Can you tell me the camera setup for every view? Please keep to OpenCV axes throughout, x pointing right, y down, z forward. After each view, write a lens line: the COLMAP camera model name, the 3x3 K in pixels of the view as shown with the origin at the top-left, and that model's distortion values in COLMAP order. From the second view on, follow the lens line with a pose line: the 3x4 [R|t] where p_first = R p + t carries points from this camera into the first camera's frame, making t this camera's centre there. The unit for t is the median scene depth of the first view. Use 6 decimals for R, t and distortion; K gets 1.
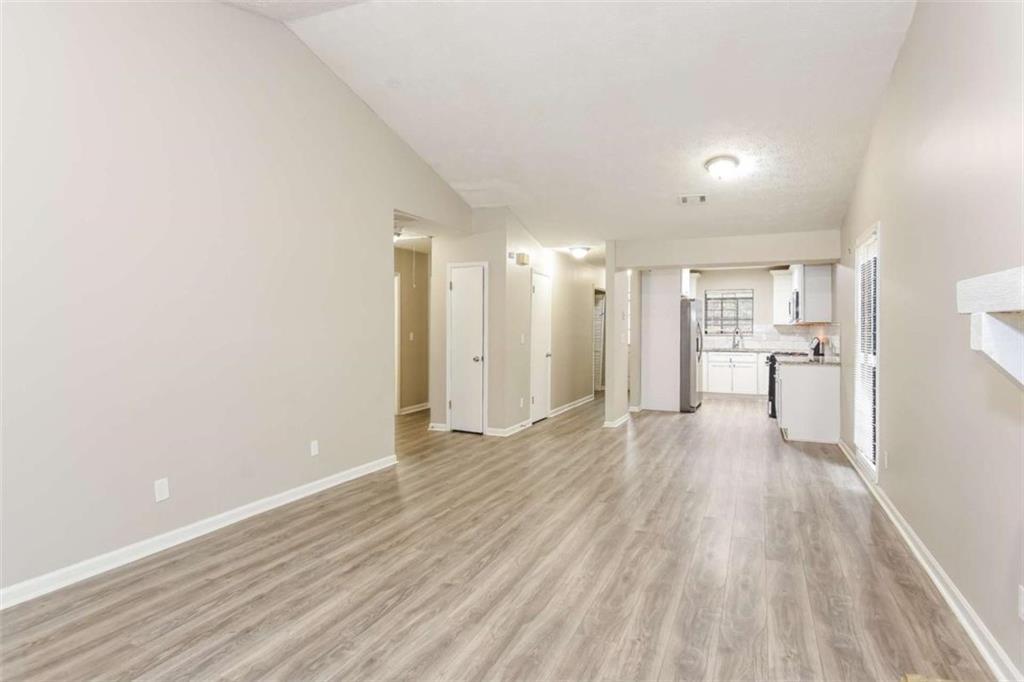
lens RADIAL K [[591.9, 0, 501.4], [0, 591.9, 331.8], [0, 0, 1]] dist [-0.006755, -0.012408]
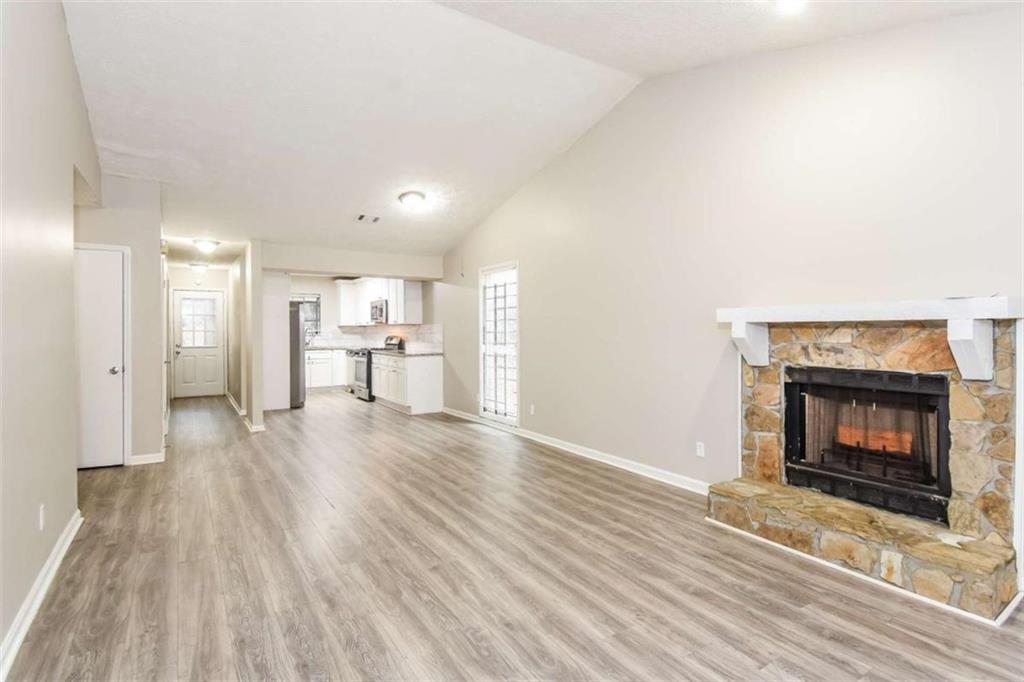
lens RADIAL K [[524.6, 0, 581.9], [0, 524.6, 332.7], [0, 0, 1]] dist [-0.025080, -0.005362]
pose [[0.458061, -0.010589, 0.888858, -0.707508], [0.008518, 0.999935, 0.007522, -0.006714], [-0.888880, 0.004126, 0.458122, 0.281266]]
